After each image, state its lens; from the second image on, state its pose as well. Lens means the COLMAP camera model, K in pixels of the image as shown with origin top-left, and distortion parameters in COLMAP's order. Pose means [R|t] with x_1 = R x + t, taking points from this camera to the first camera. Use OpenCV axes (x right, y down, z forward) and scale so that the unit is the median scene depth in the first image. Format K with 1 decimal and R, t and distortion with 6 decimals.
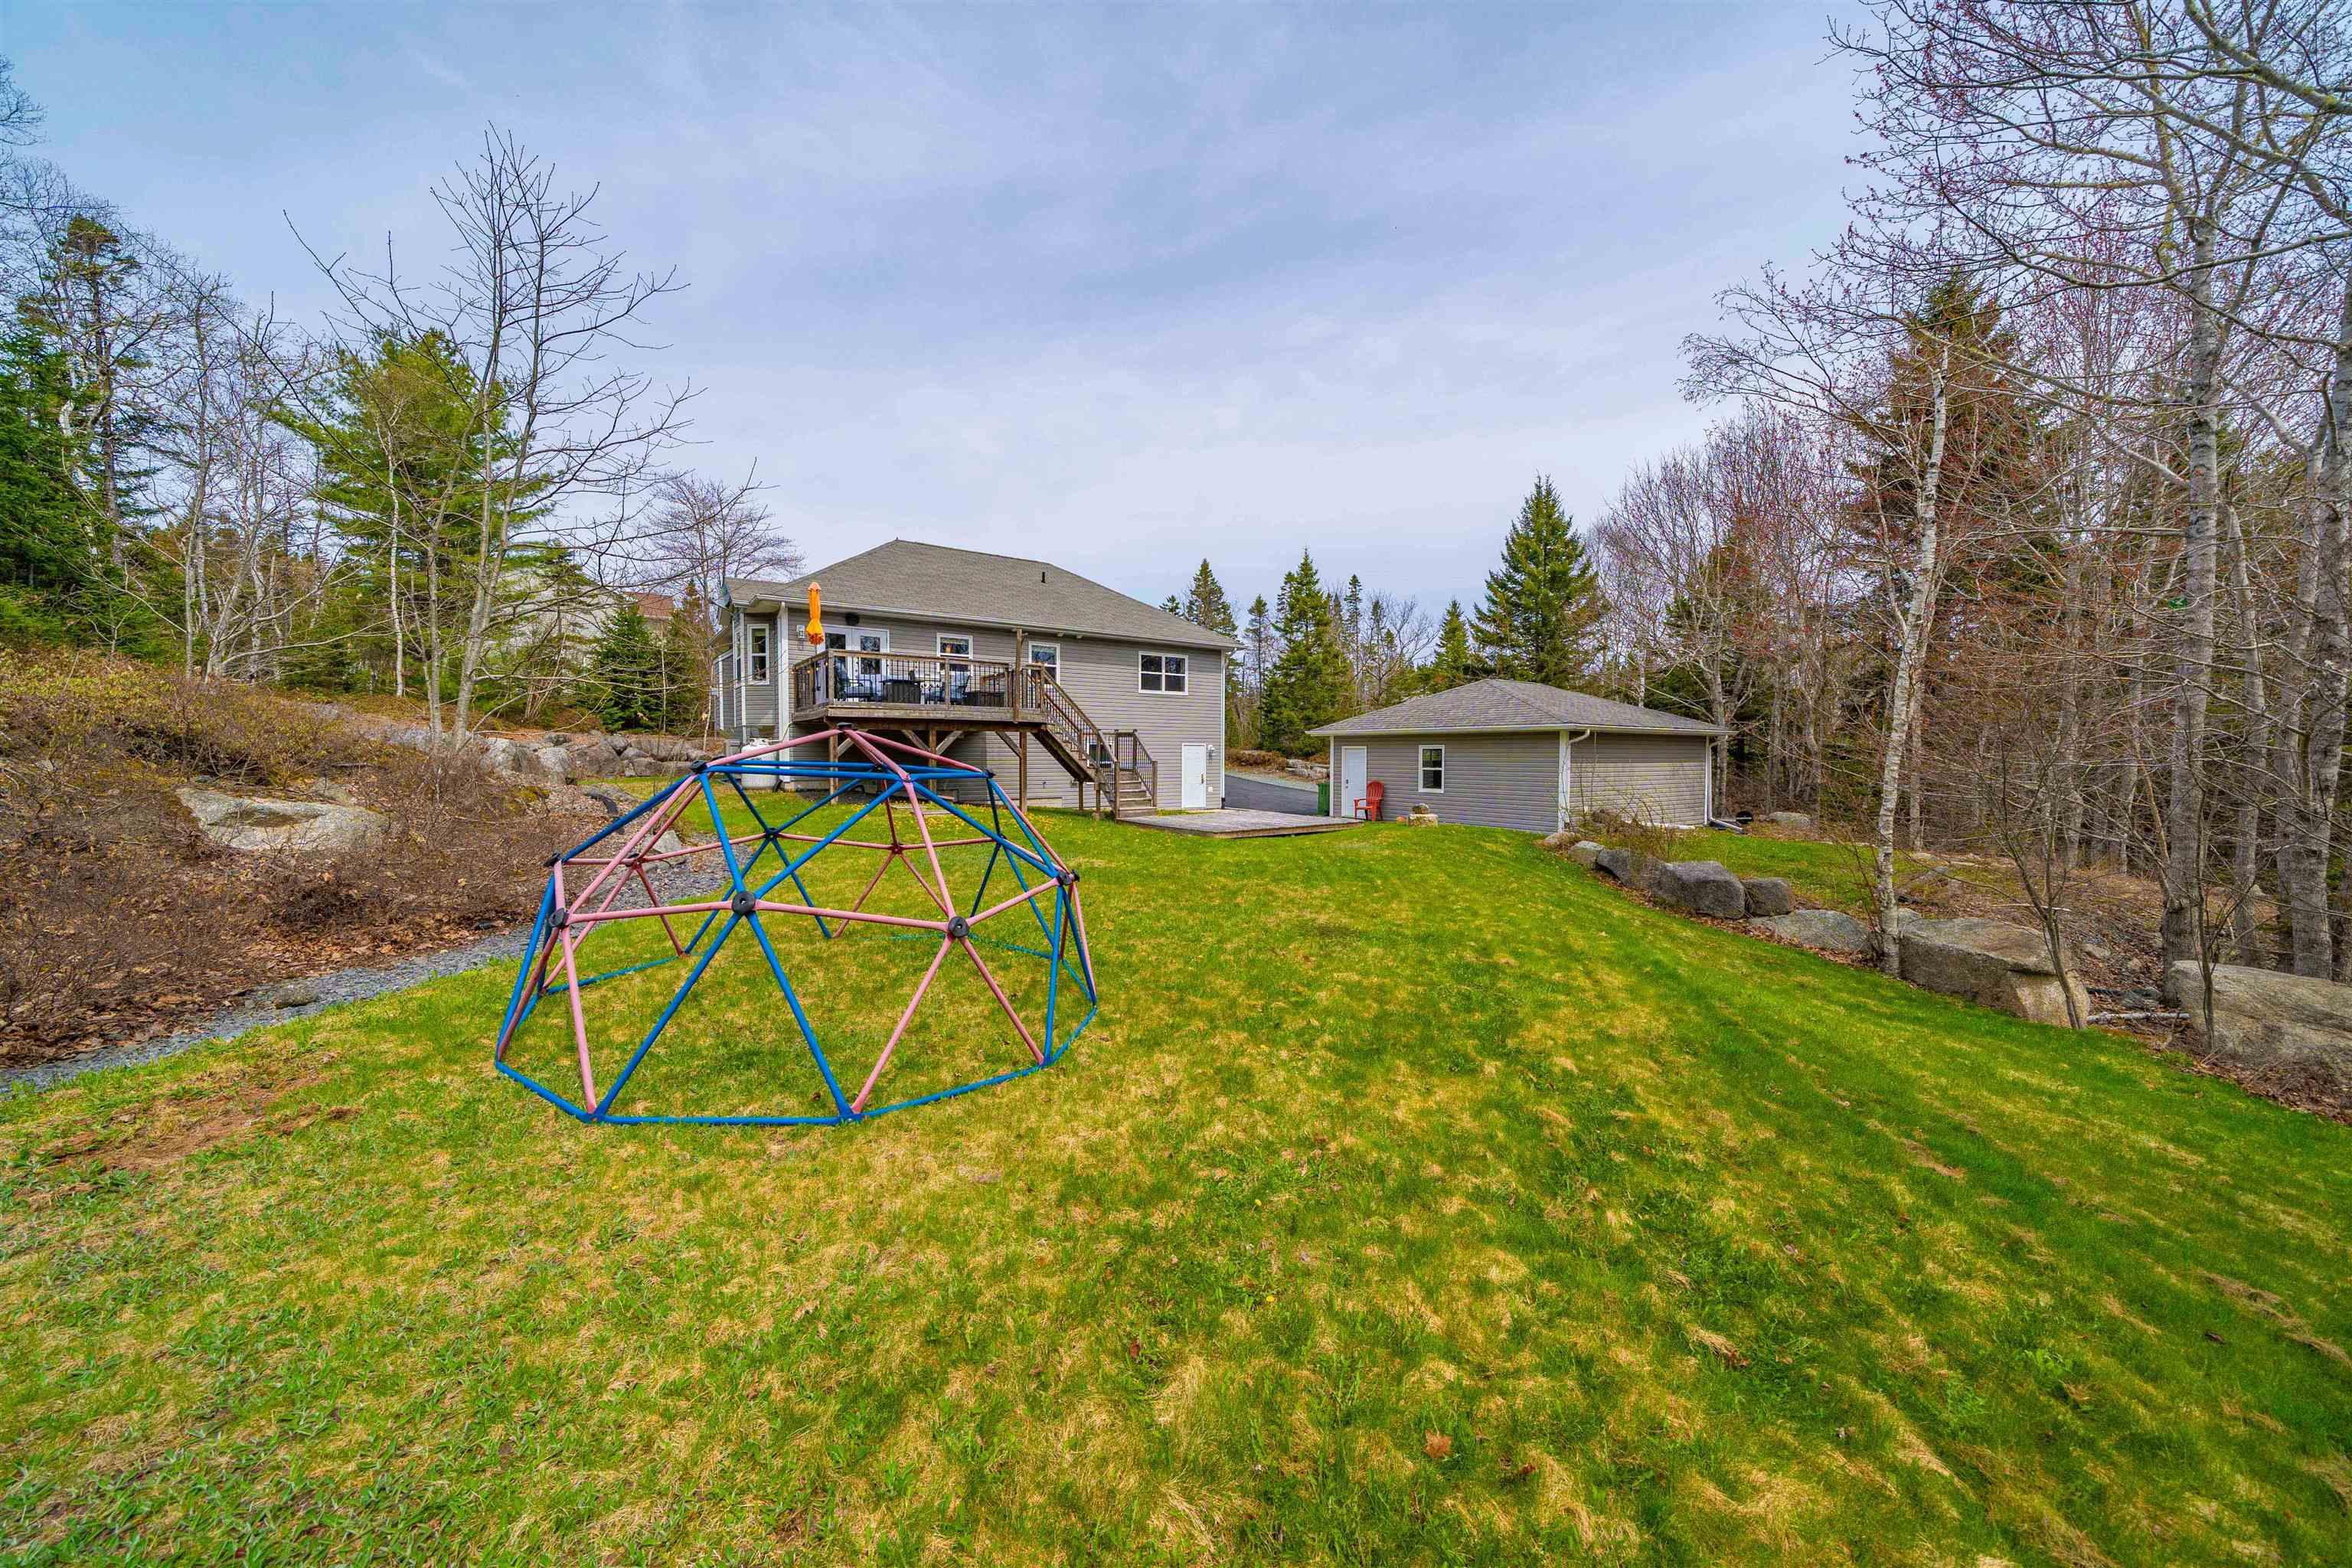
lens RADIAL K [[804.2, 0, 1176.0], [0, 804.2, 784.0], [0, 0, 1]] dist [-0.006814, -0.000017]
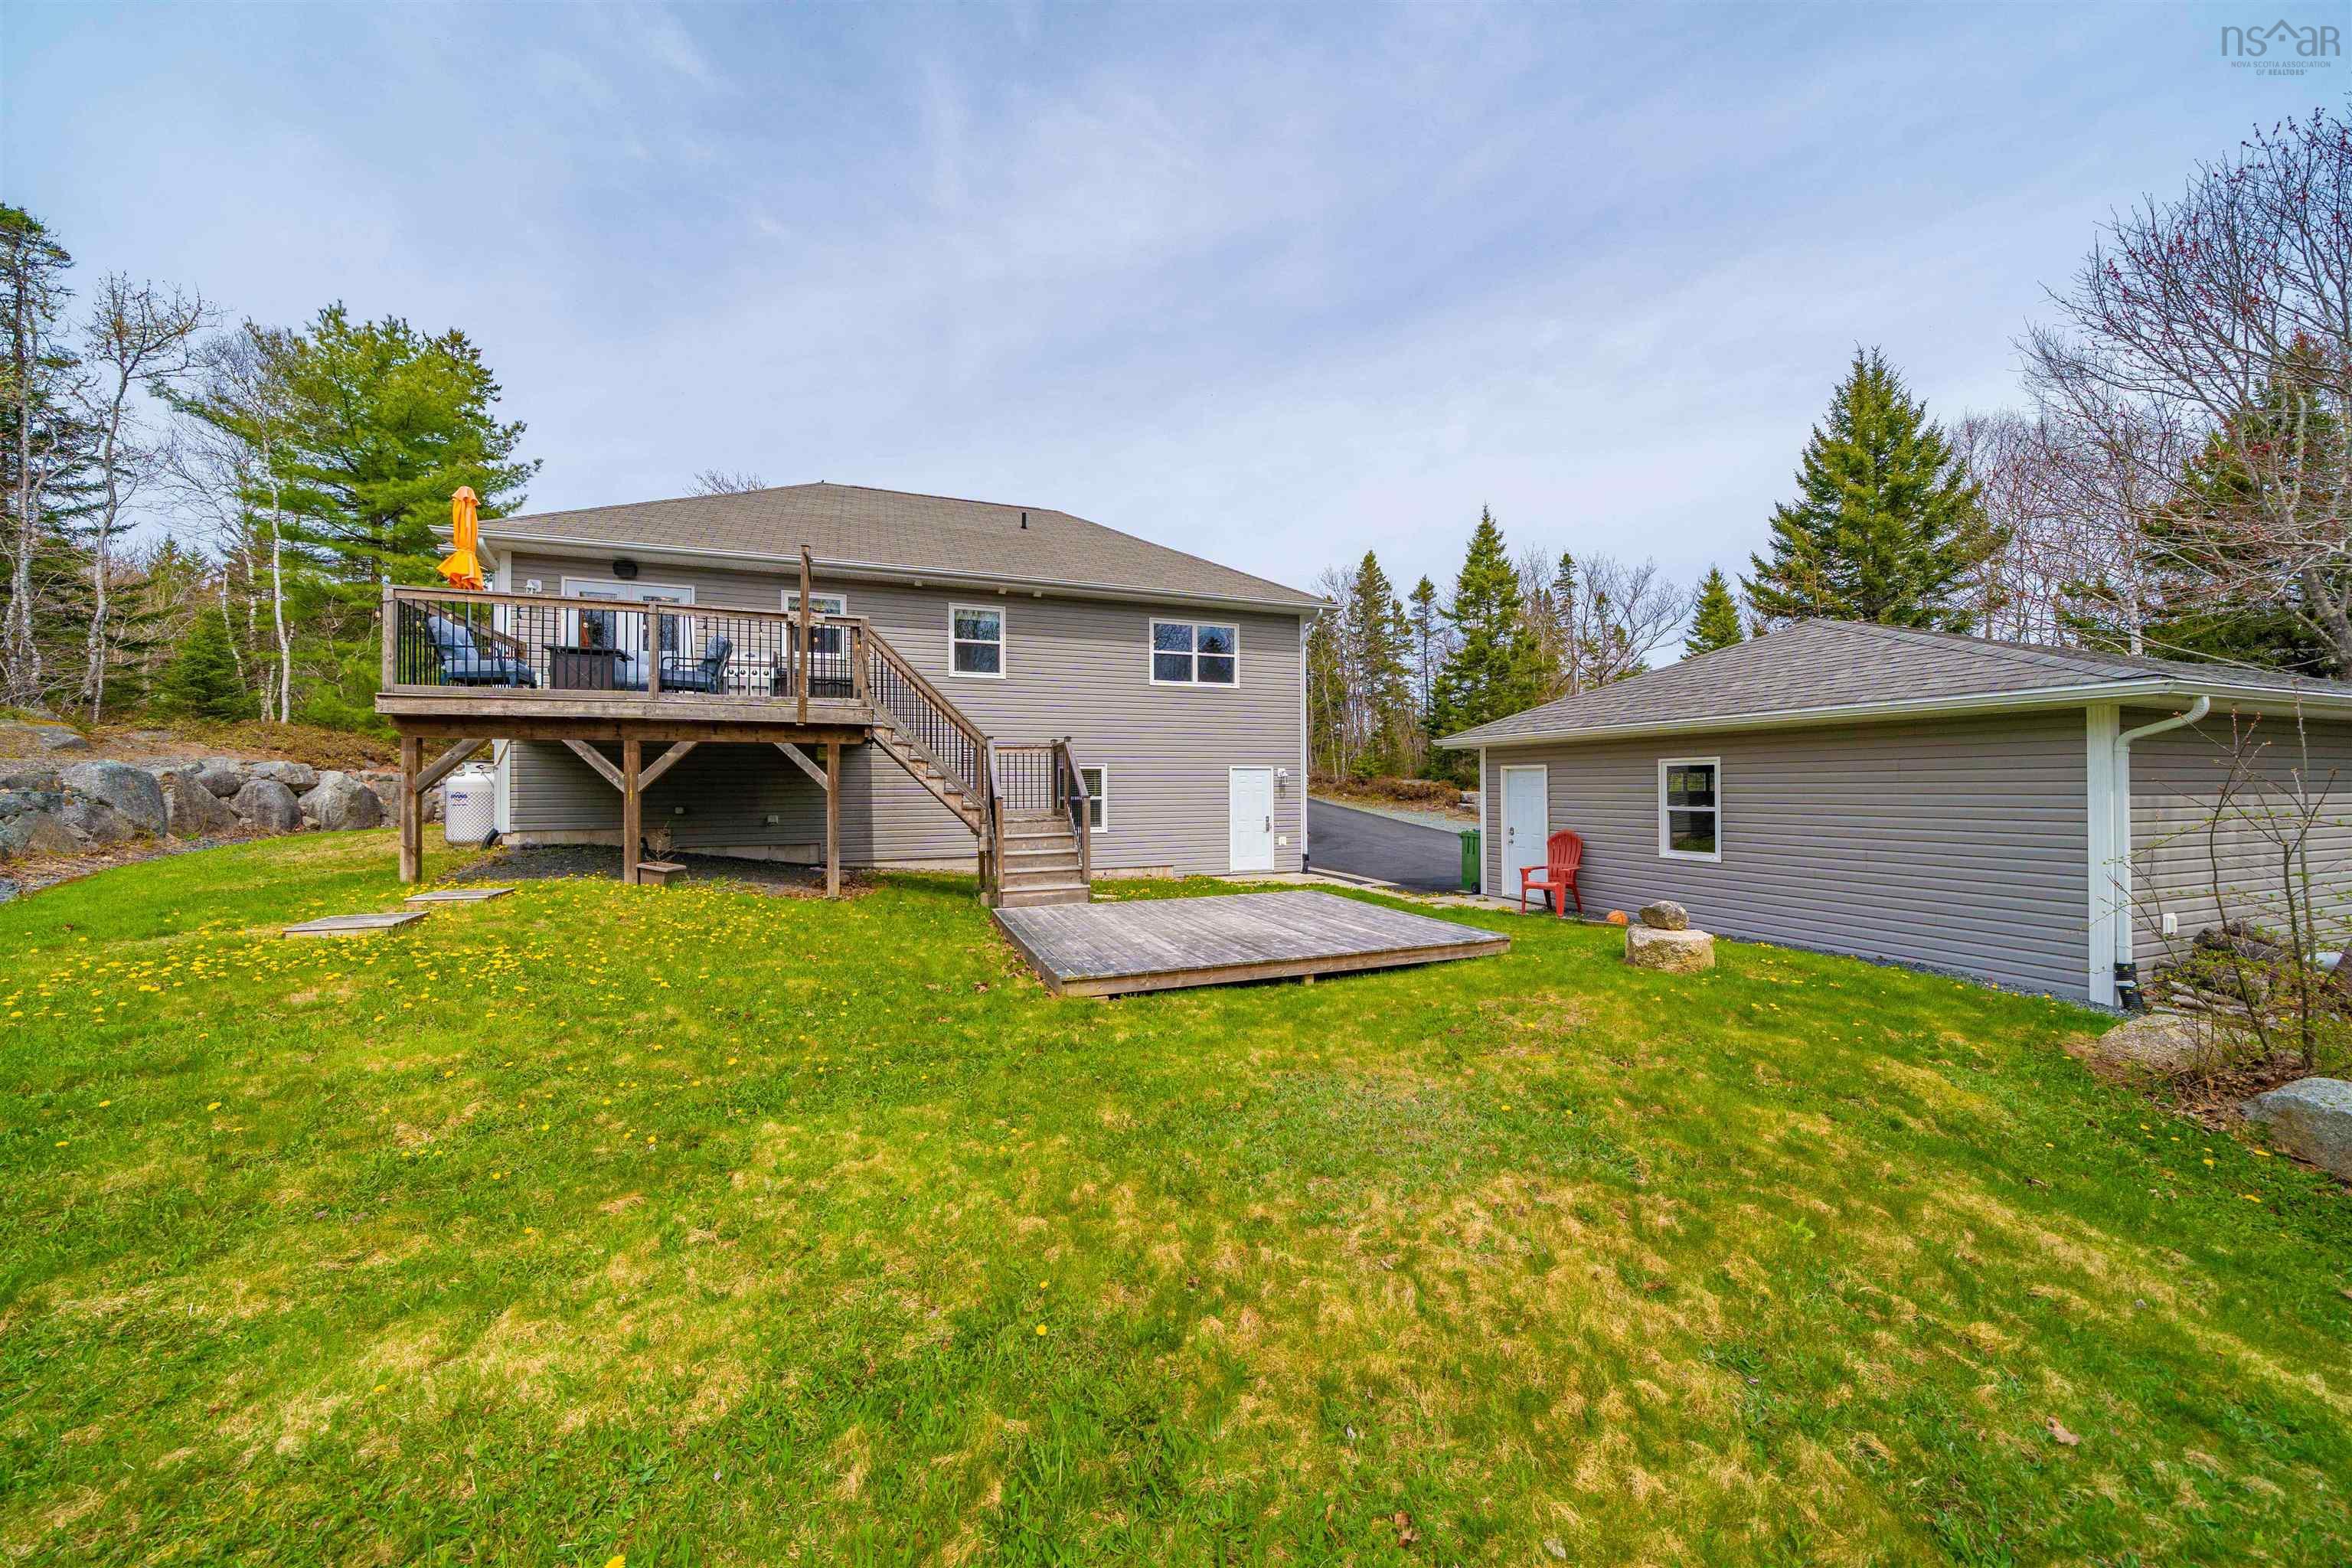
lens RADIAL K [[804.2, 0, 1176.0], [0, 804.2, 784.0], [0, 0, 1]] dist [-0.006814, -0.000017]
pose [[0.967417, -0.009852, -0.252996, 0.083544], [-0.000735, 0.999129, -0.041718, -0.007696], [0.253186, 0.040545, 0.966567, 0.268291]]
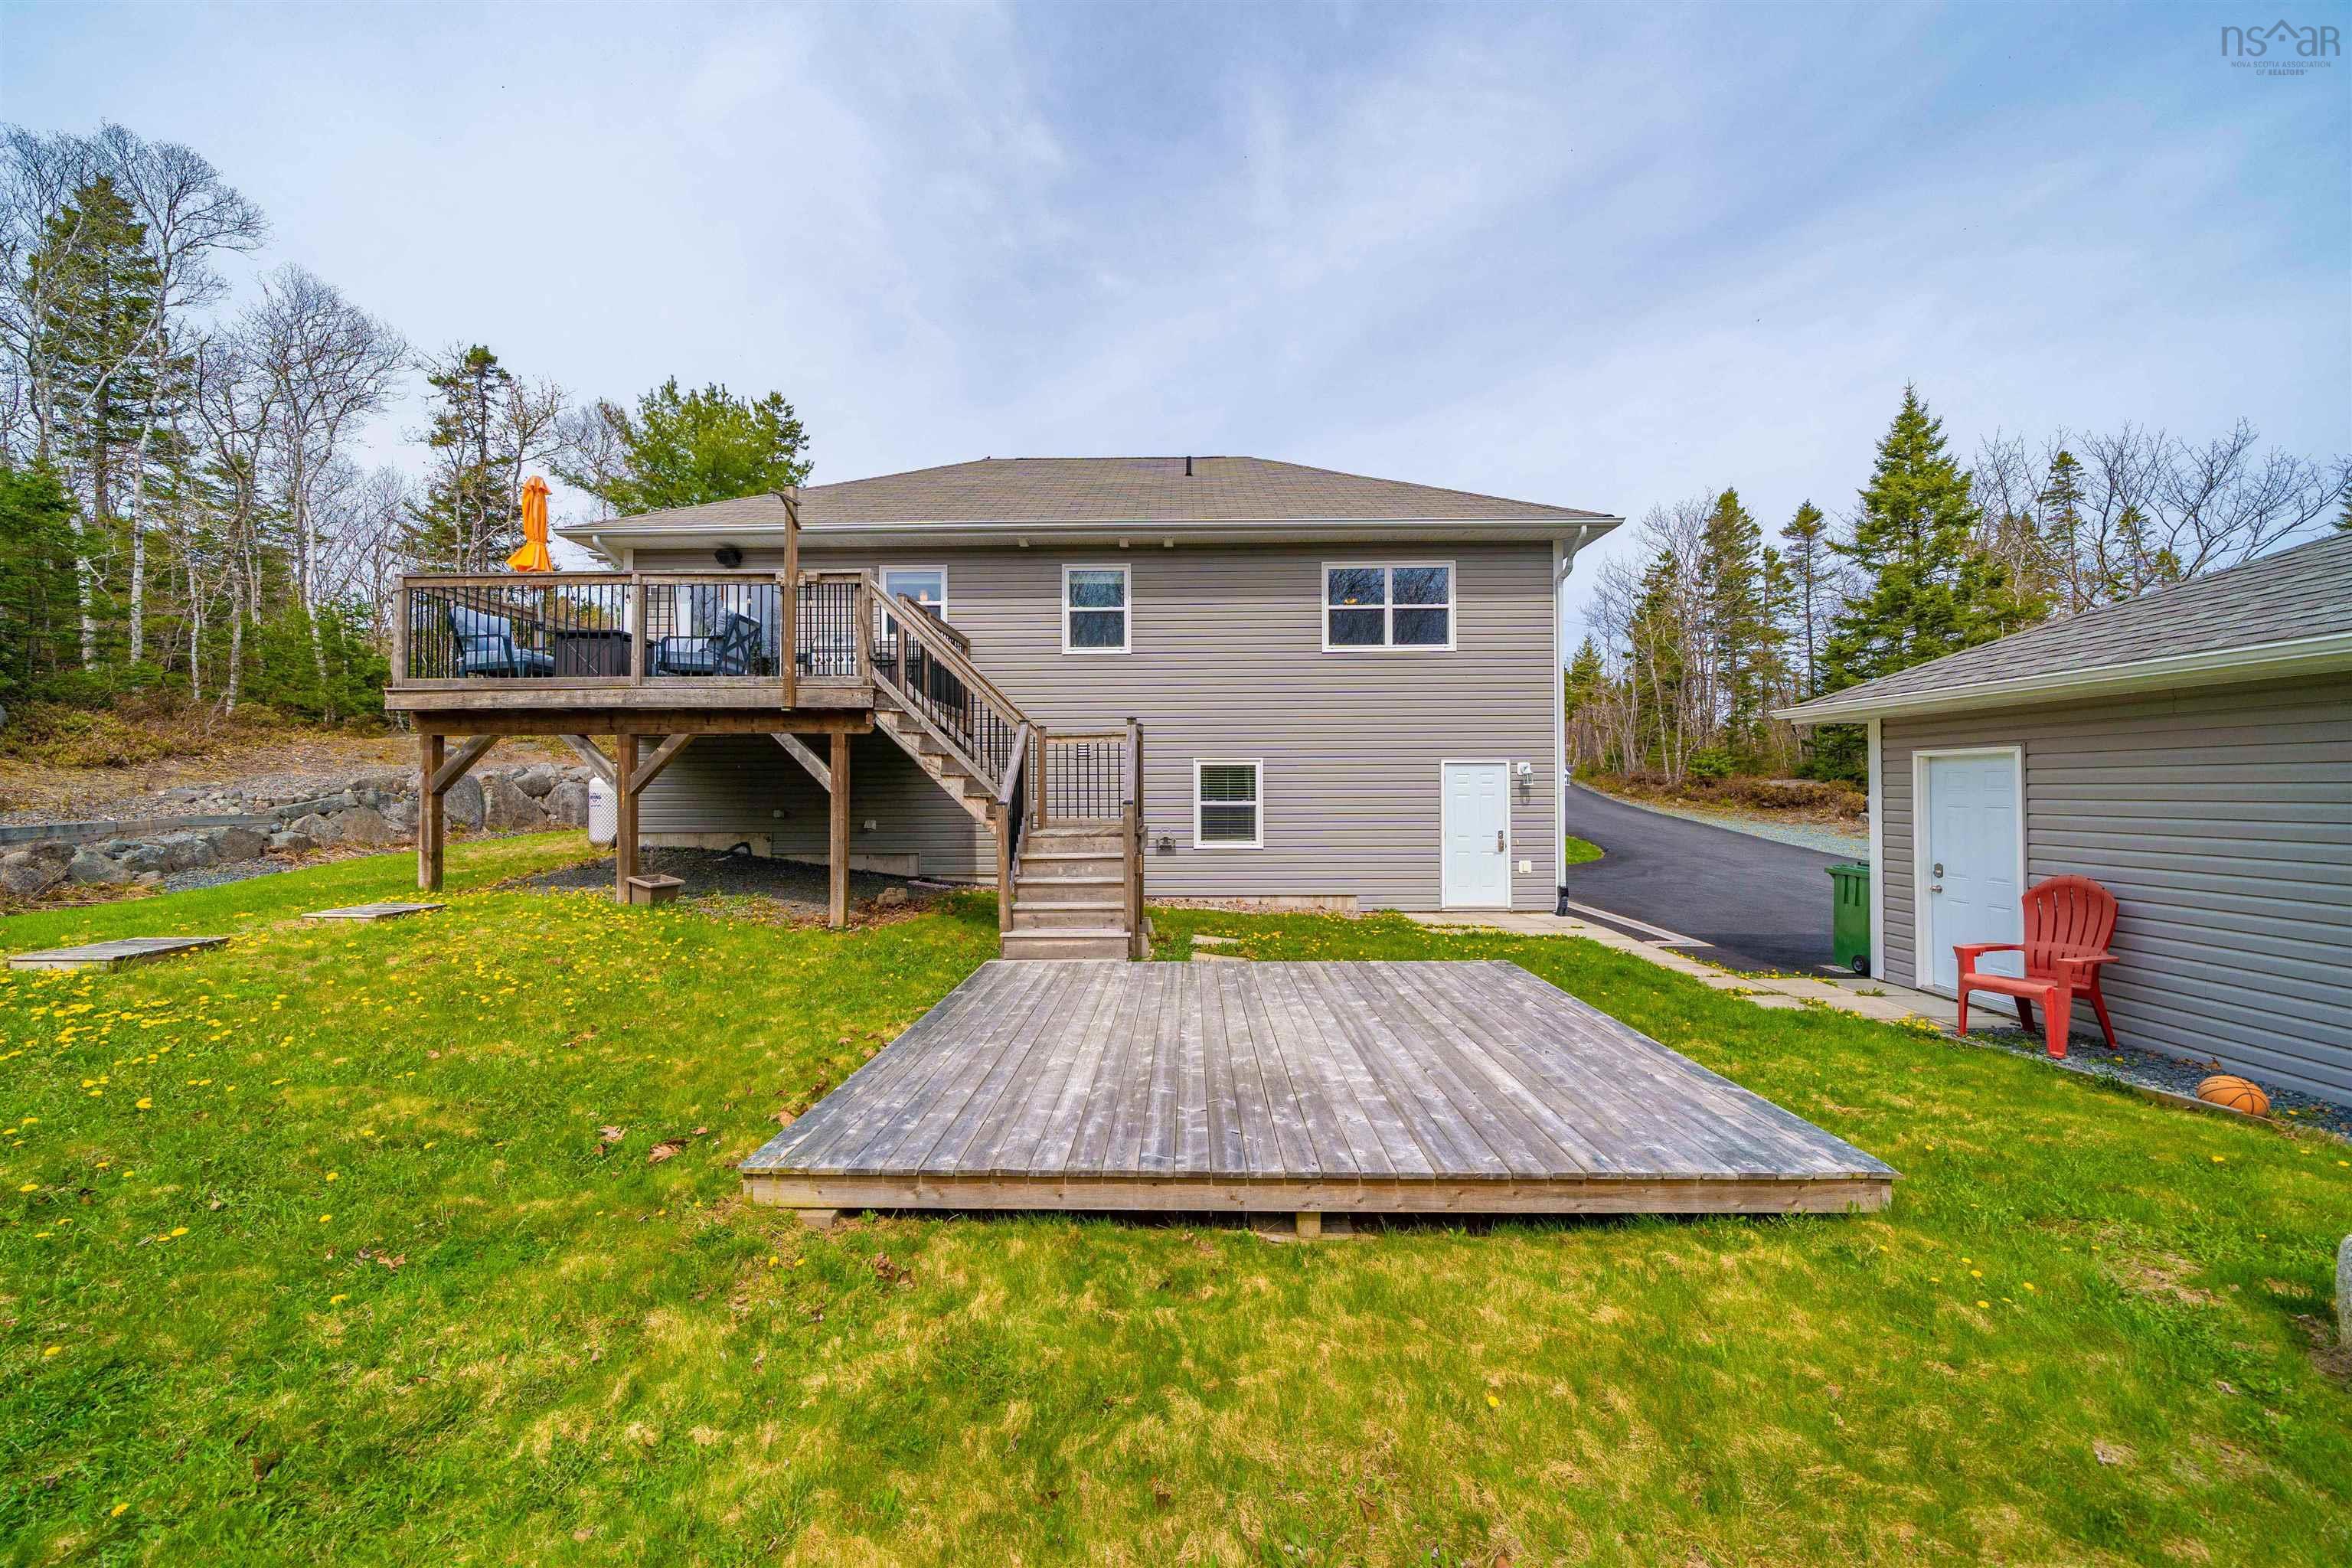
lens RADIAL K [[804.2, 0, 1176.0], [0, 804.2, 784.0], [0, 0, 1]] dist [-0.006814, -0.000017]
pose [[0.800977, -0.011816, -0.598579, 0.104681], [-0.016333, 0.999002, -0.041575, -0.011436], [0.598472, 0.043077, 0.799984, 0.381101]]
